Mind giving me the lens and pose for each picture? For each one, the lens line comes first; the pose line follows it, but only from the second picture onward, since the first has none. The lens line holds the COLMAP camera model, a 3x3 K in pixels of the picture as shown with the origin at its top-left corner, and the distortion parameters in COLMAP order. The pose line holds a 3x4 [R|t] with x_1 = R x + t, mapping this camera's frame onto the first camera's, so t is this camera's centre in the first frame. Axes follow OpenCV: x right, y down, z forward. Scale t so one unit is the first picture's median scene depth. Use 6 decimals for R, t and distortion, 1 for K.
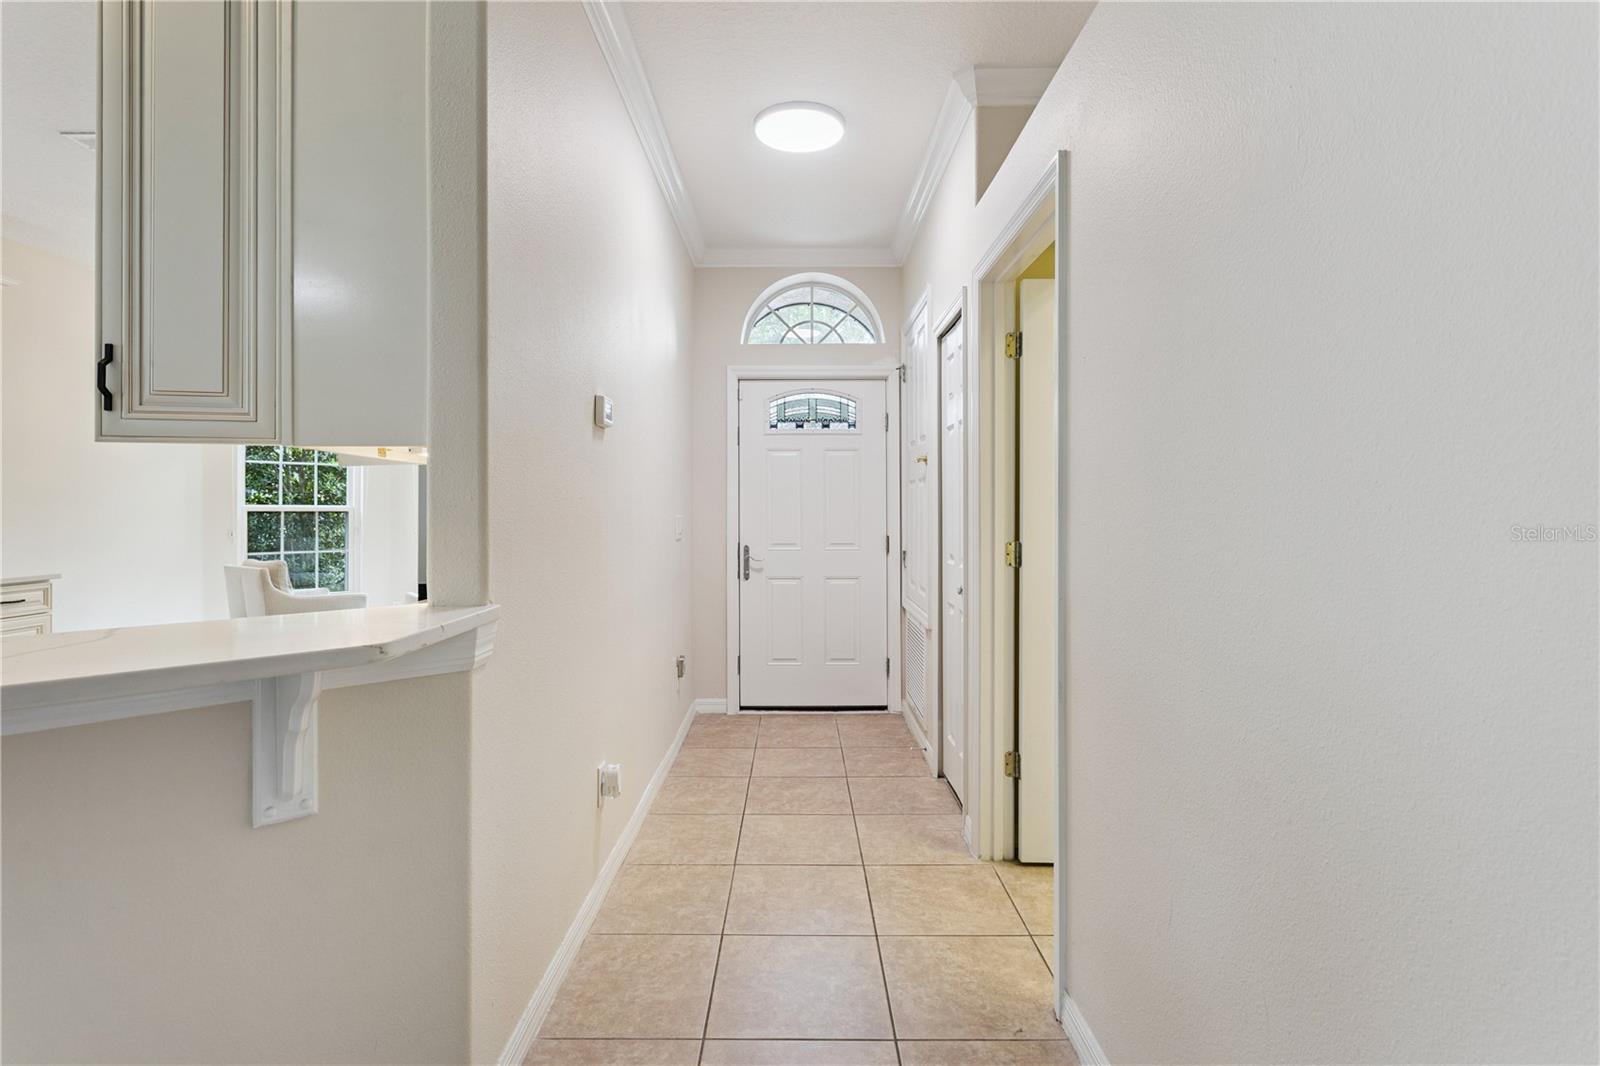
lens RADIAL K [[774.5, 0, 815.4], [0, 774.5, 498.3], [0, 0, 1]] dist [-0.004567, 0.003683]
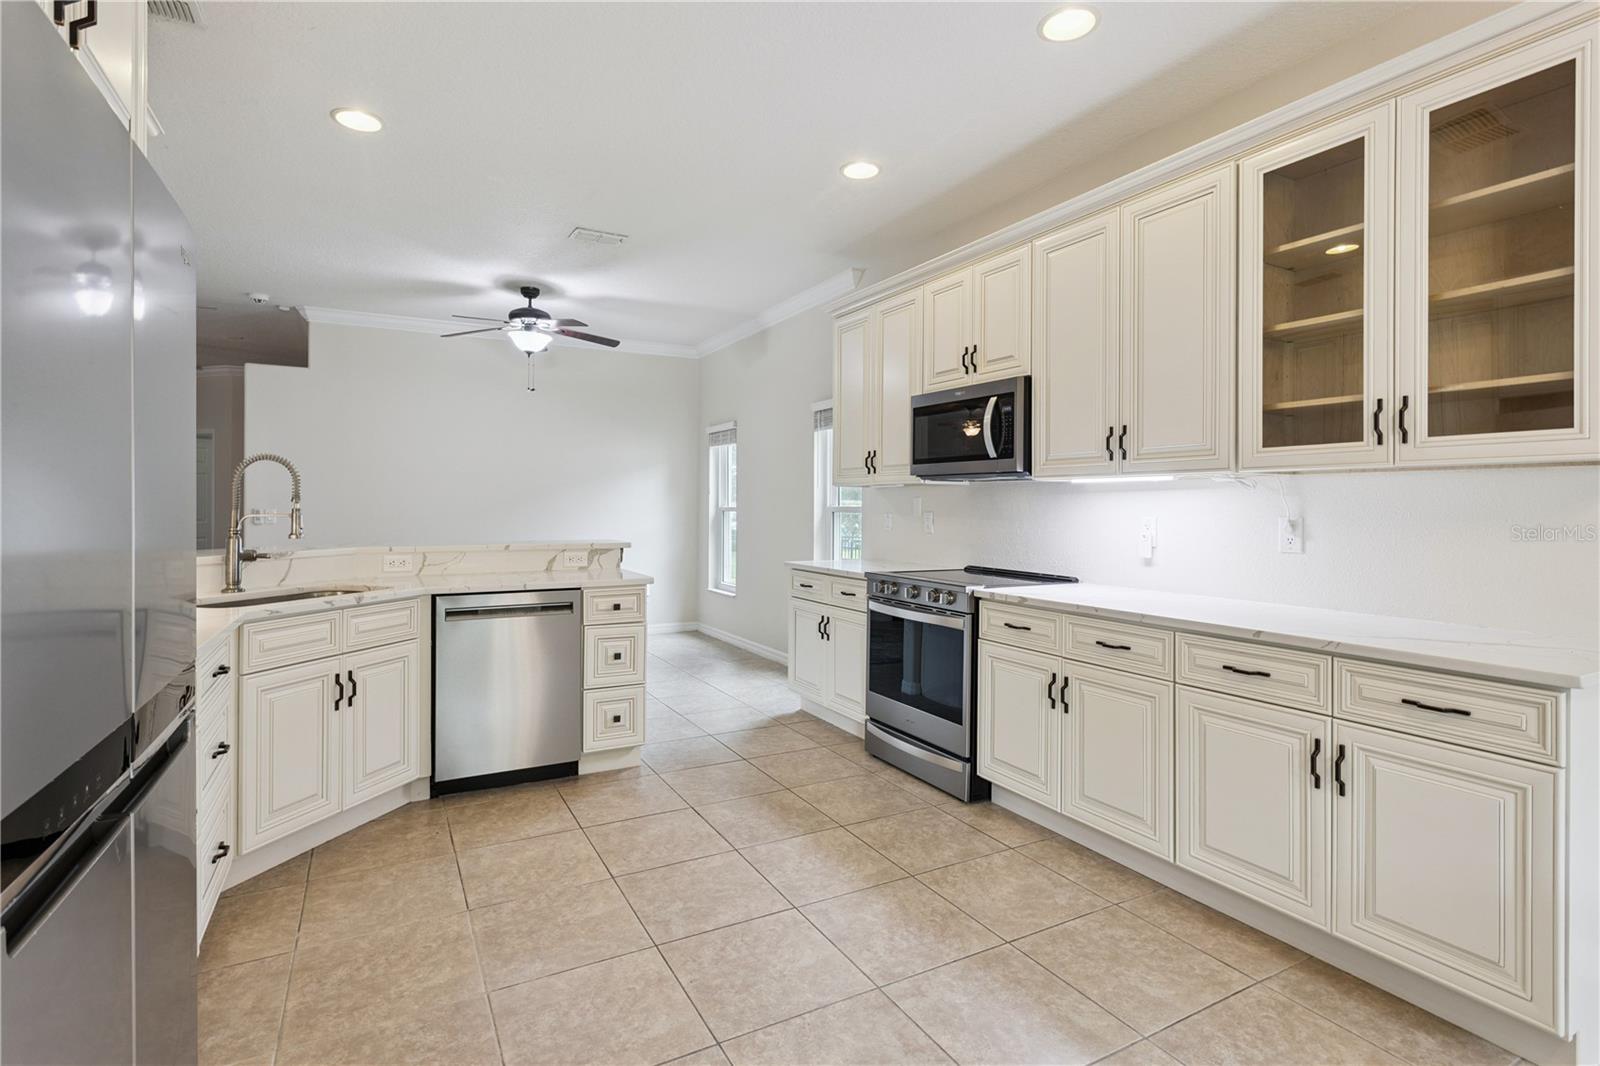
lens RADIAL K [[774.5, 0, 795.0], [0, 774.5, 507.1], [0, 0, 1]] dist [-0.004567, 0.003683]
pose [[-0.889917, -0.006108, -0.456081, -0.488965], [-0.000768, 0.999929, -0.011894, 0.018249], [0.456121, -0.010234, -0.889859, 1.258587]]
